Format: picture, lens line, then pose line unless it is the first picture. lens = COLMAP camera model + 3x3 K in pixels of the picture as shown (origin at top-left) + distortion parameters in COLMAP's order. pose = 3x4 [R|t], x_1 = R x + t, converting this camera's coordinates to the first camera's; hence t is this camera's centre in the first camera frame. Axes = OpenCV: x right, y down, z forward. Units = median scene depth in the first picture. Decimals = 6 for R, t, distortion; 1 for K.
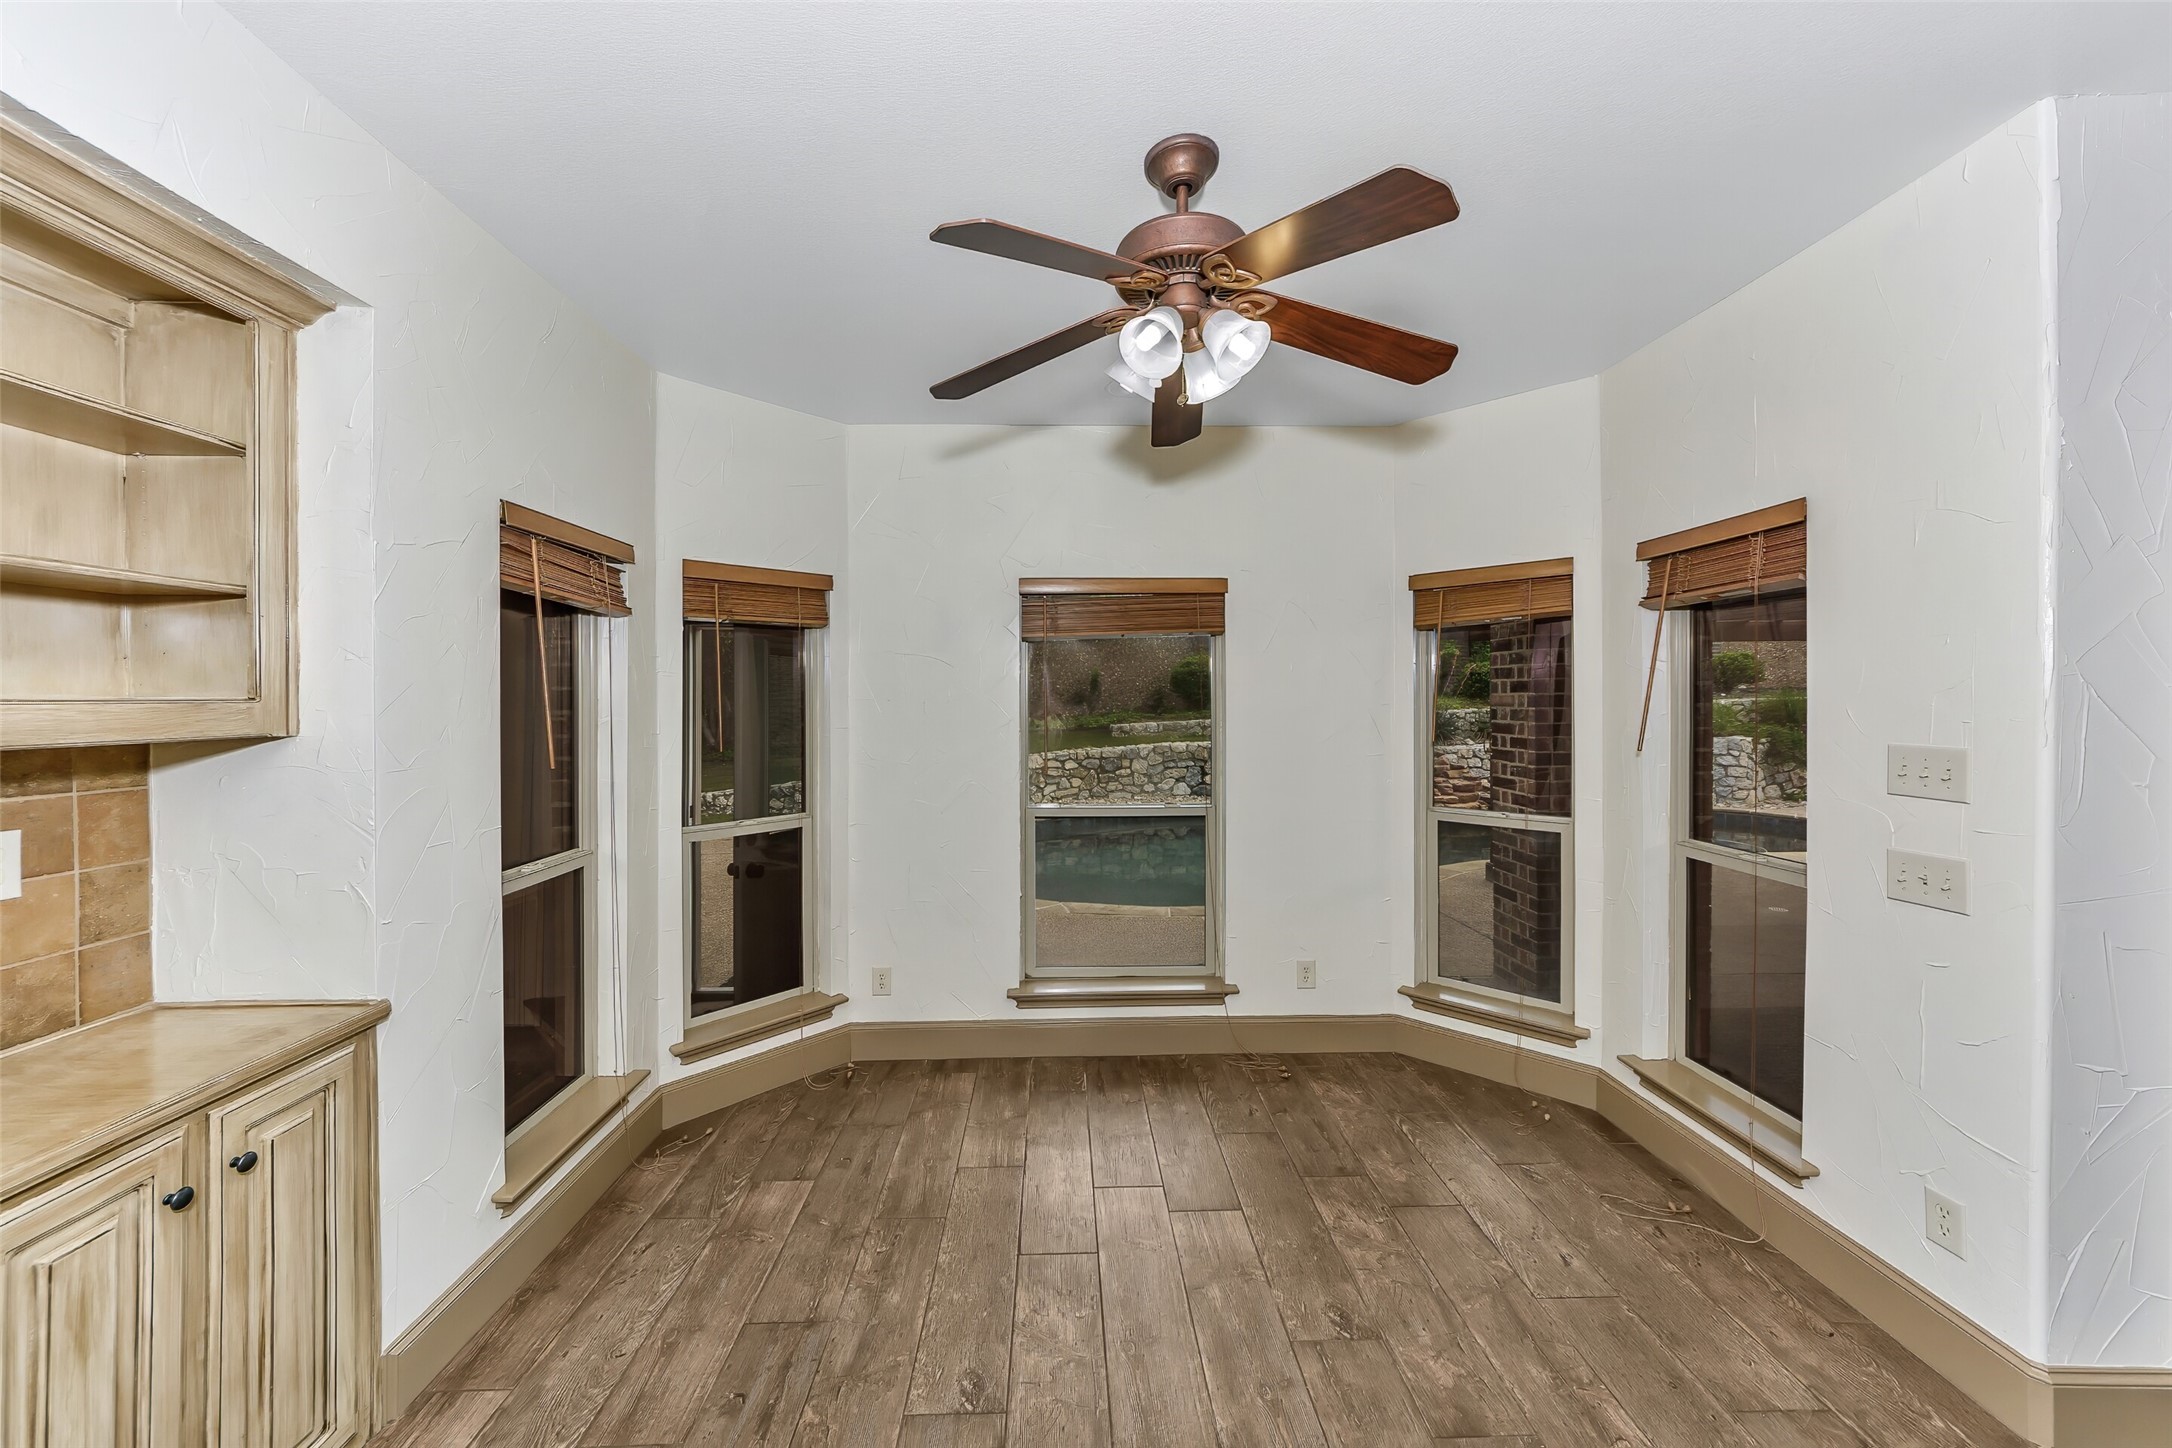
lens RADIAL K [[784.4, 0, 1065.0], [0, 784.4, 697.9], [0, 0, 1]] dist [0.006769, -0.002809]
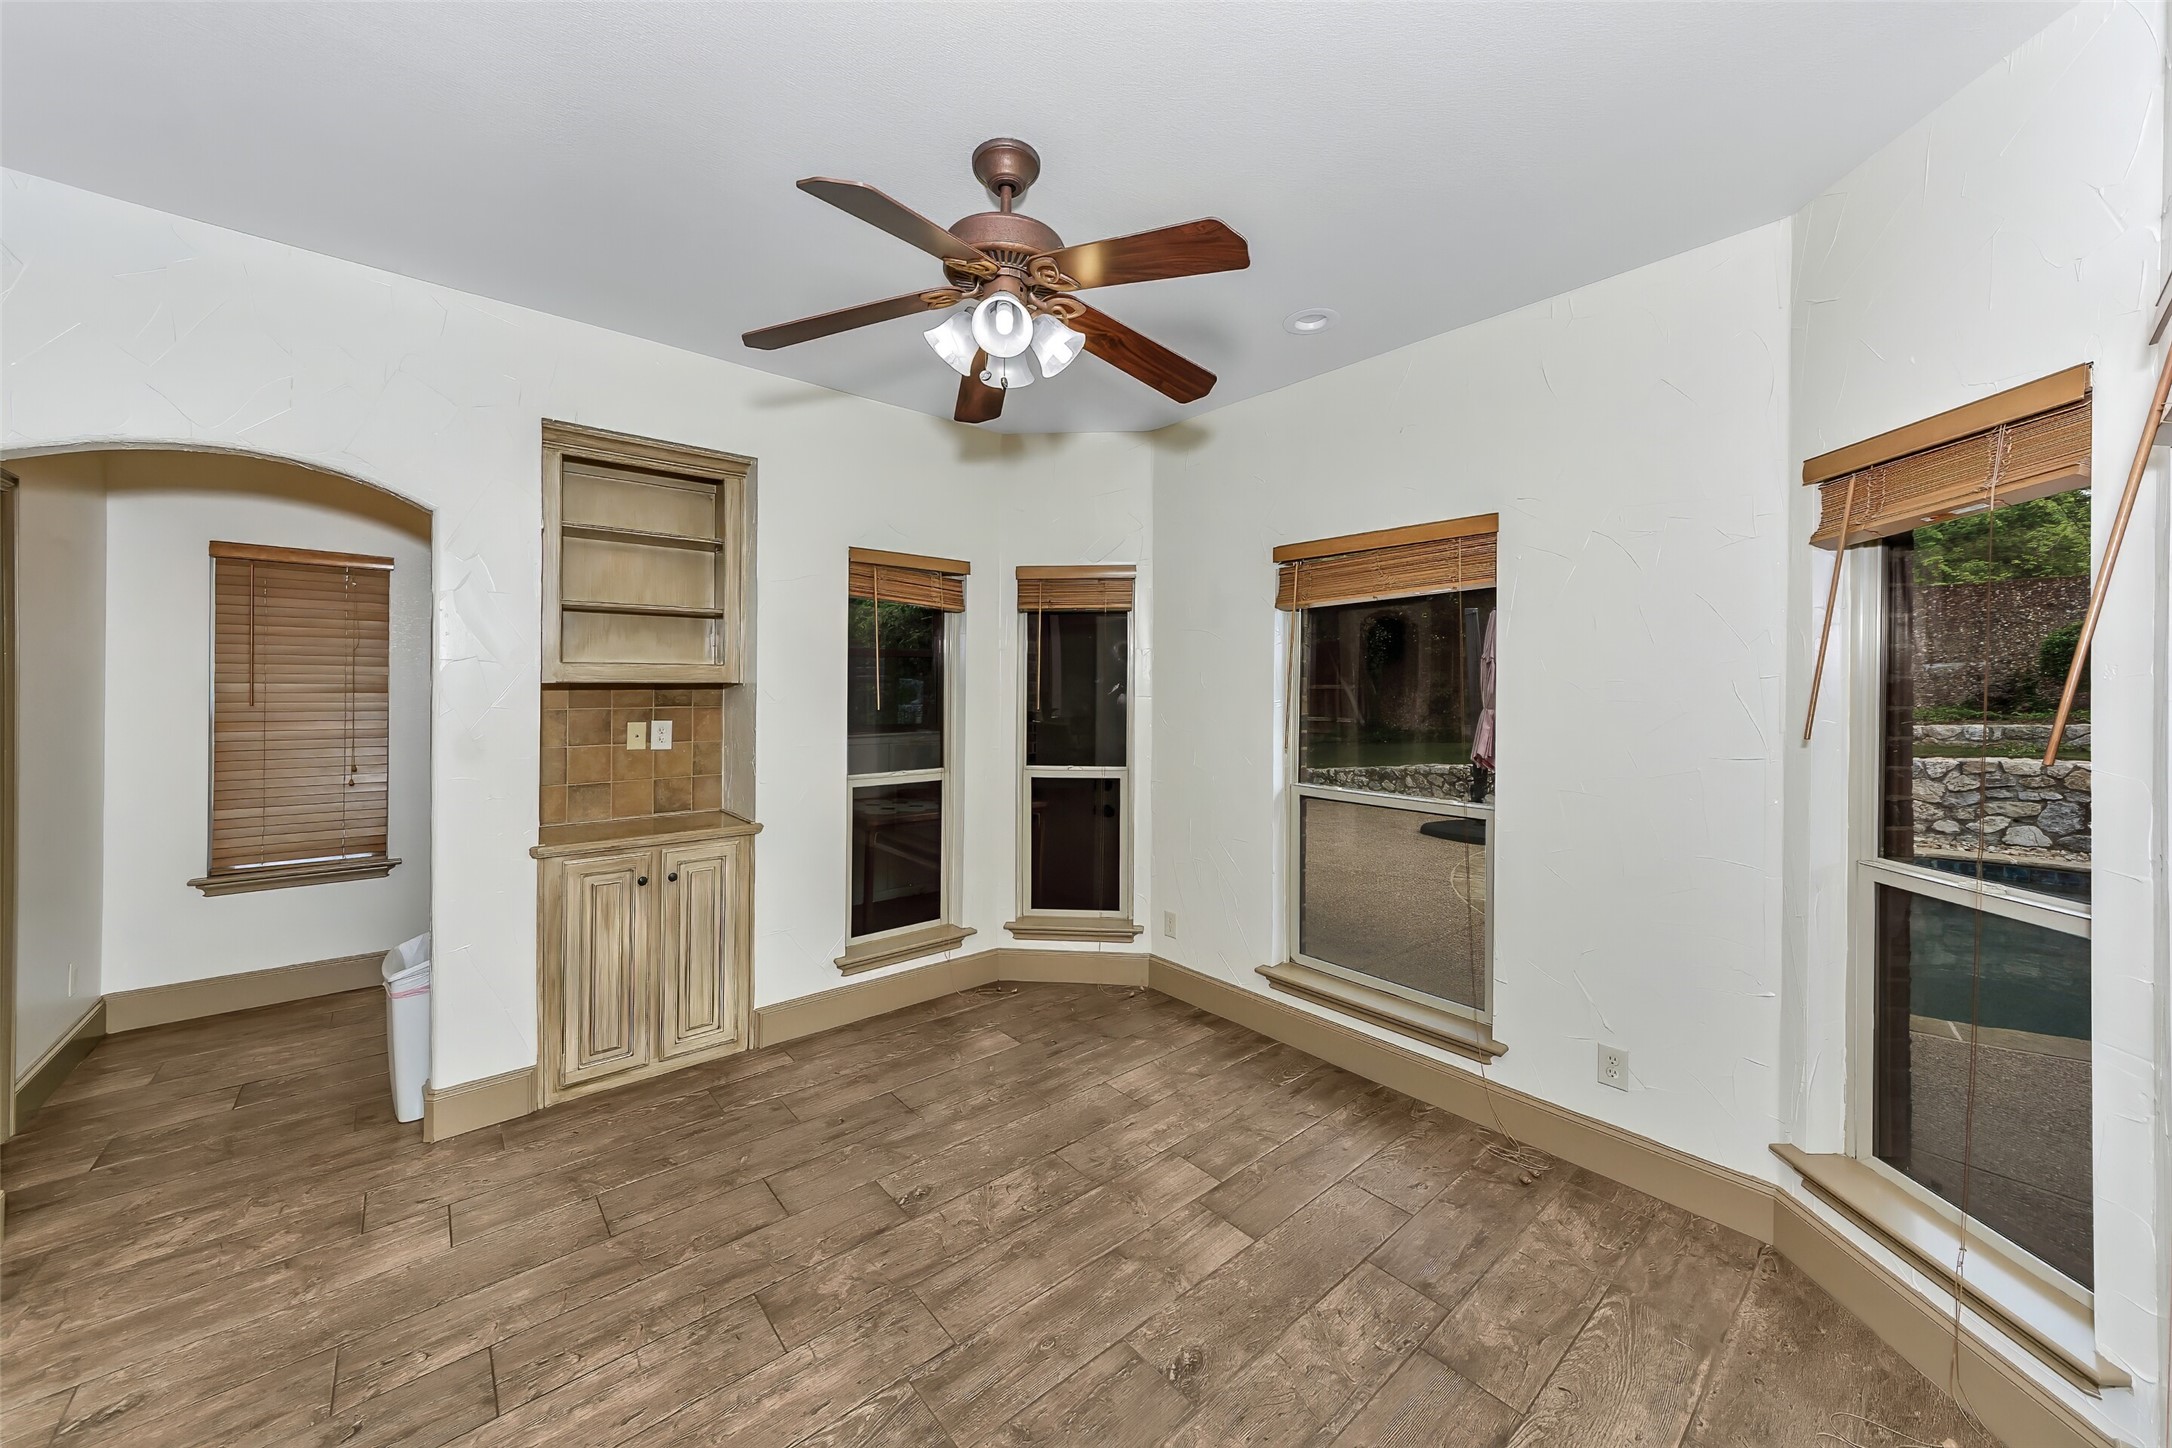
lens RADIAL K [[784.4, 0, 1112.2], [0, 784.4, 686.7], [0, 0, 1]] dist [0.006769, -0.002809]
pose [[0.648519, 0.012764, -0.761092, 0.600200], [-0.012394, 0.999904, 0.006208, 0.018327], [0.761098, 0.005407, 0.648615, 0.227872]]
